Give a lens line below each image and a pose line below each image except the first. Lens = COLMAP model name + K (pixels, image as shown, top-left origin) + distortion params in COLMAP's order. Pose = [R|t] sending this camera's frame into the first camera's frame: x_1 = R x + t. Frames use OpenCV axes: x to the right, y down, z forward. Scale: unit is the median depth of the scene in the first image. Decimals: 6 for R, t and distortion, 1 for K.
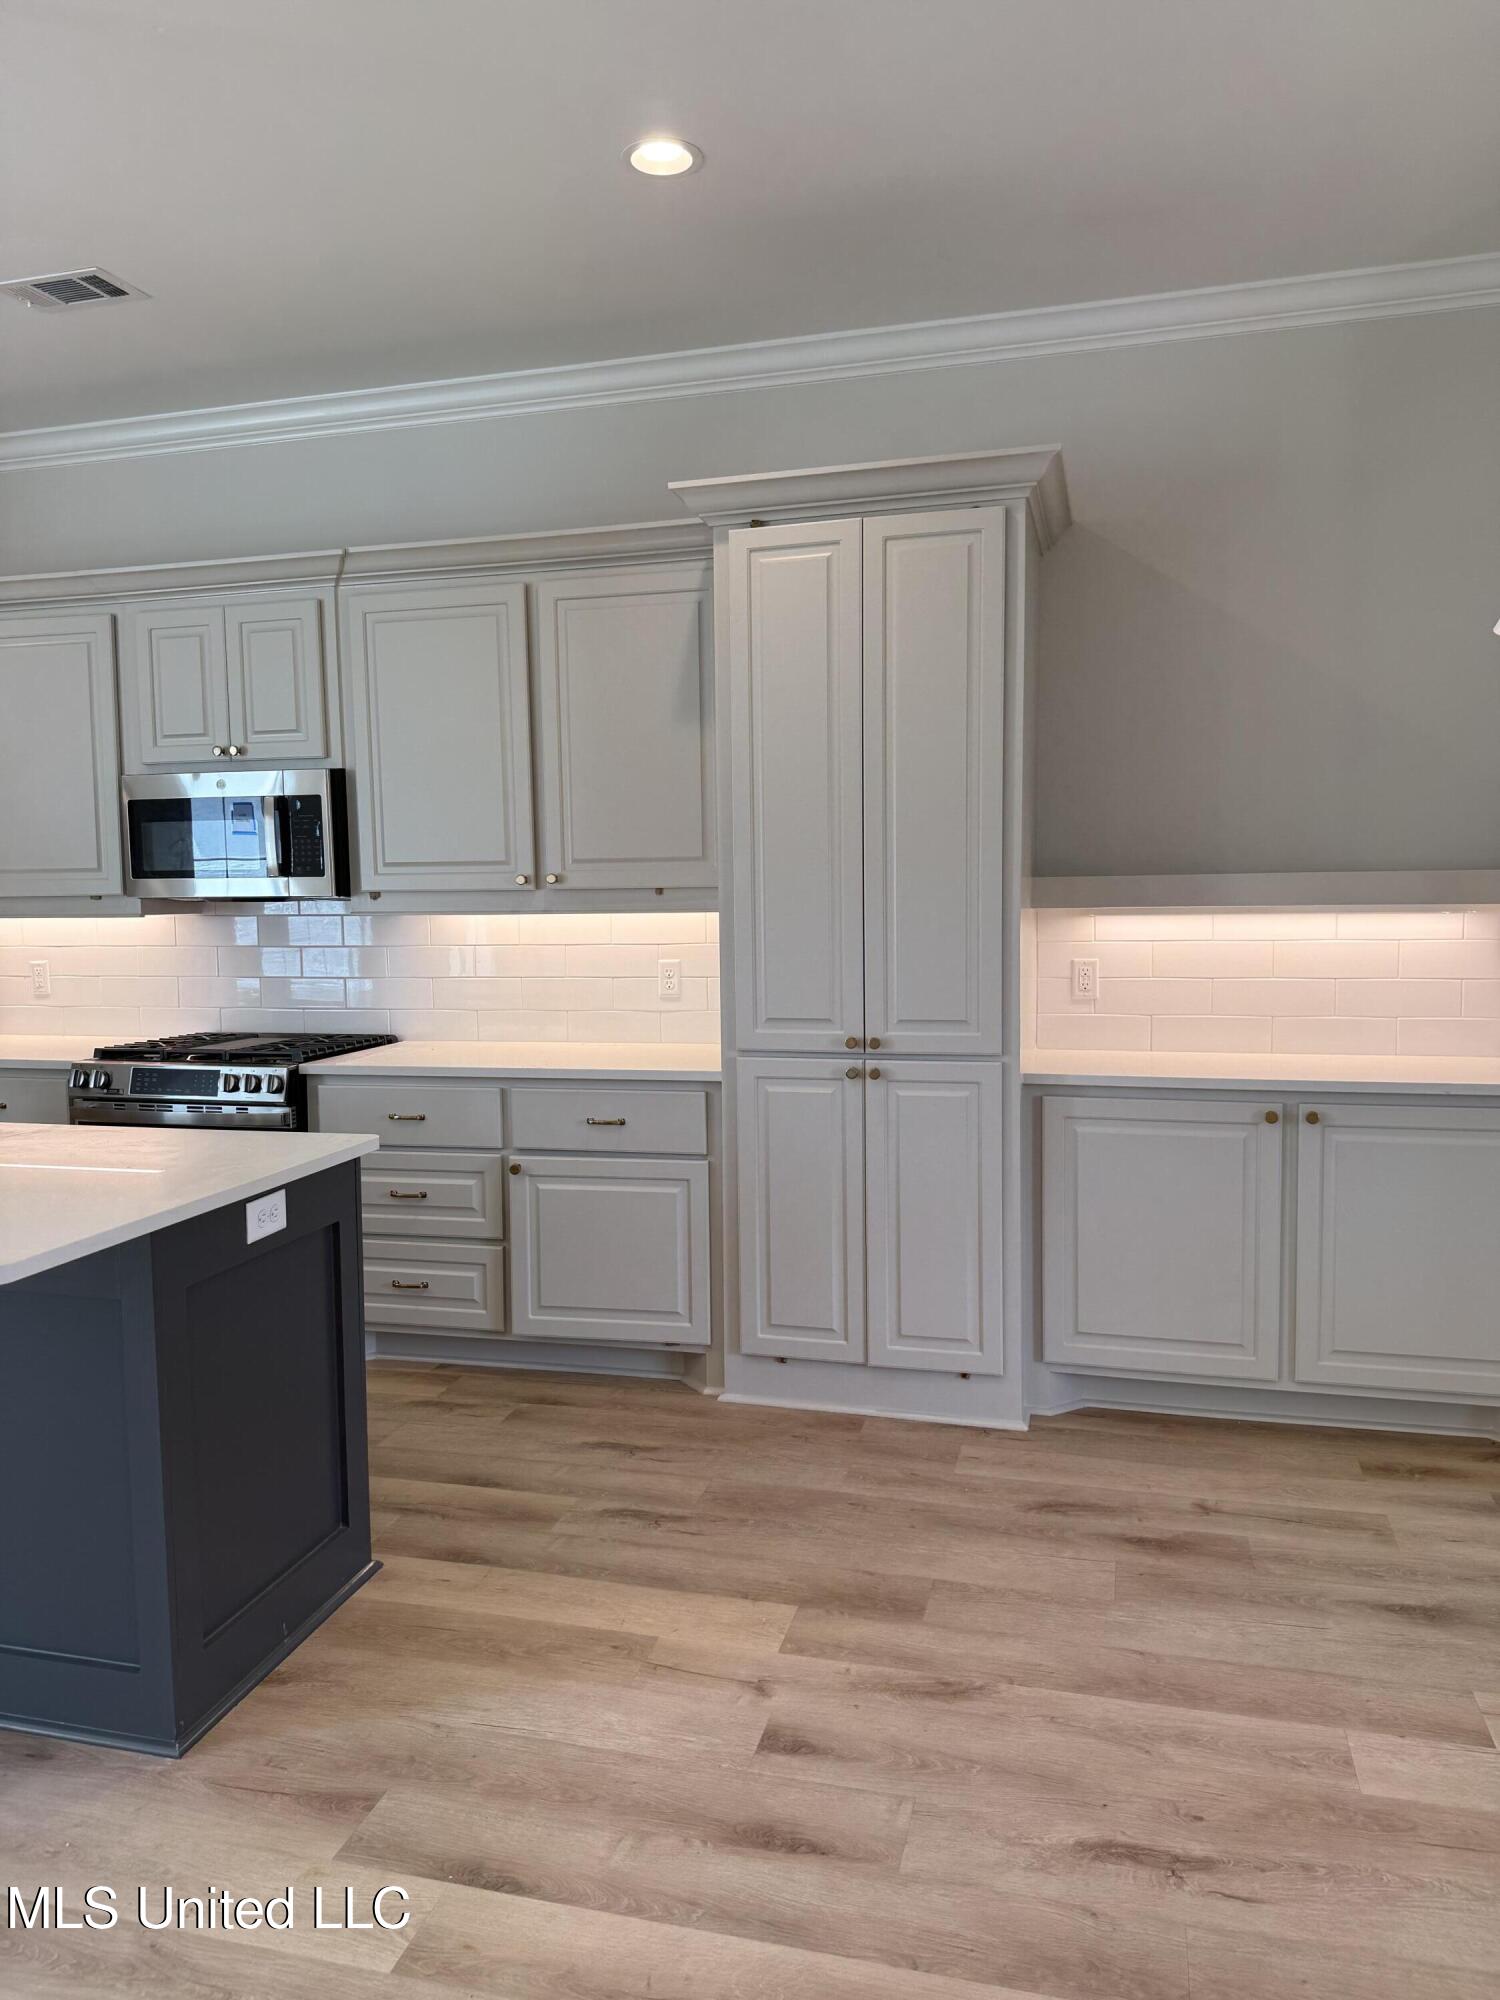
lens RADIAL K [[1411.1, 0, 738.0], [0, 1411.1, 1008.5], [0, 0, 1]] dist [0.042866, -0.060698]
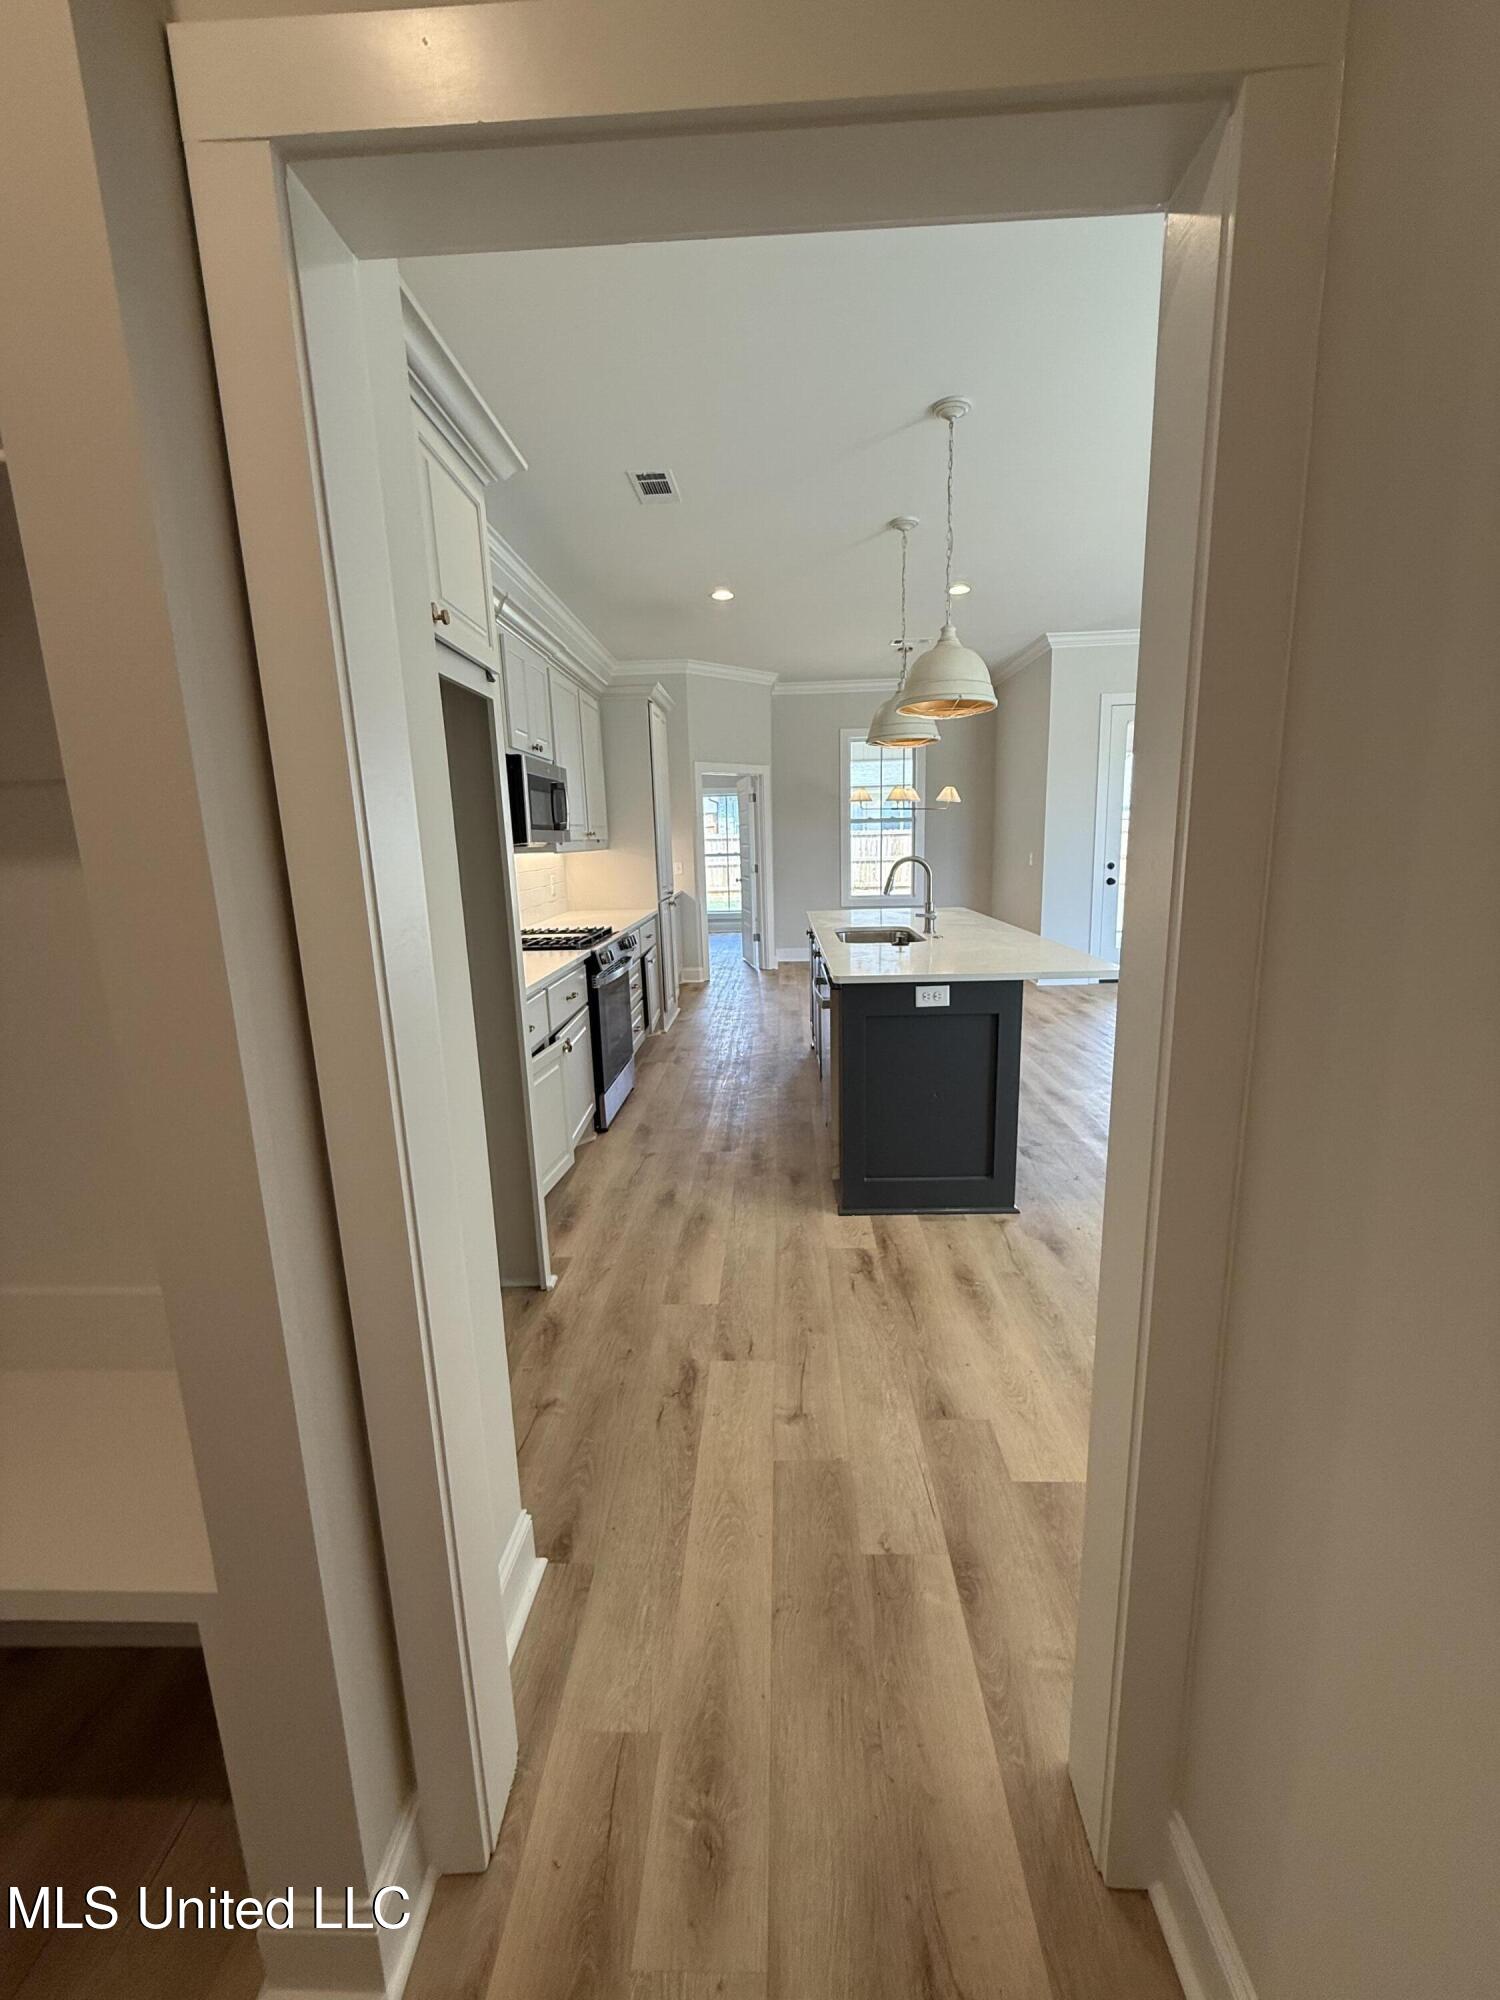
lens RADIAL K [[800.7, 0, 757.3], [0, 800.7, 992.6], [0, 0, 1]] dist [-0.000329, -0.000518]
pose [[-0.236722, -0.164842, 0.957492, -1.609763], [0.112225, 0.974266, 0.195475, -0.079613], [-0.965074, 0.153728, -0.212130, 1.228474]]
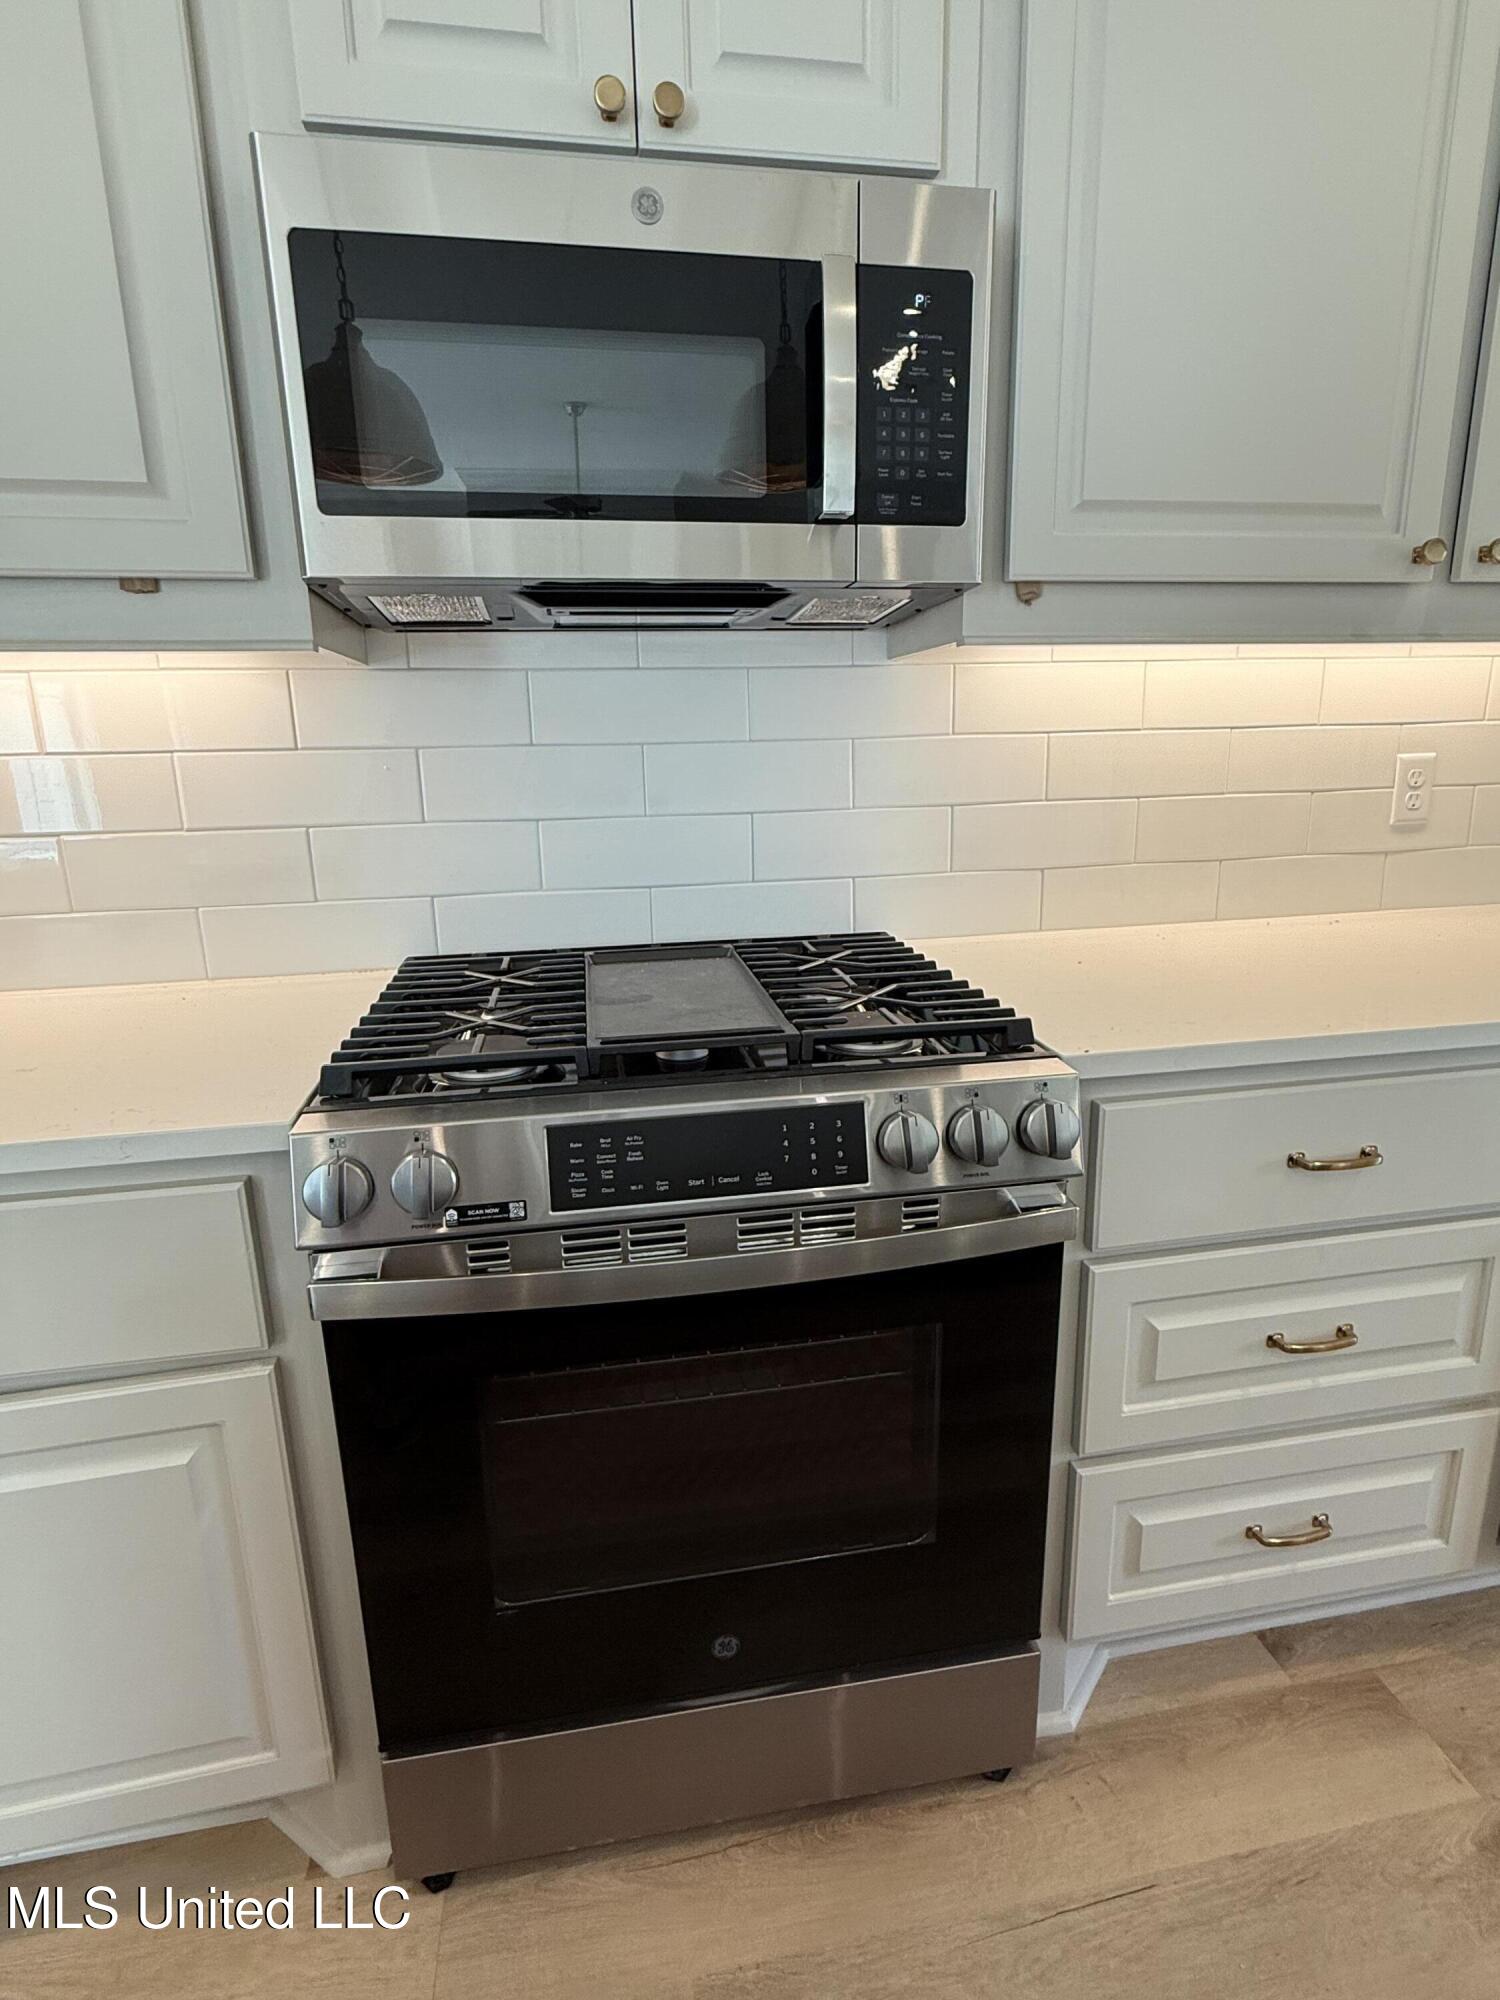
lens RADIAL K [[1021.6, 0, 751.6], [0, 1021.6, 996.2], [0, 0, 1]] dist [-0.000476, -0.000208]
pose [[0.900287, -0.108768, 0.421490, -0.561666], [0.045670, 0.986537, 0.157034, -0.020753], [-0.432895, -0.122126, 0.893133, 0.936153]]
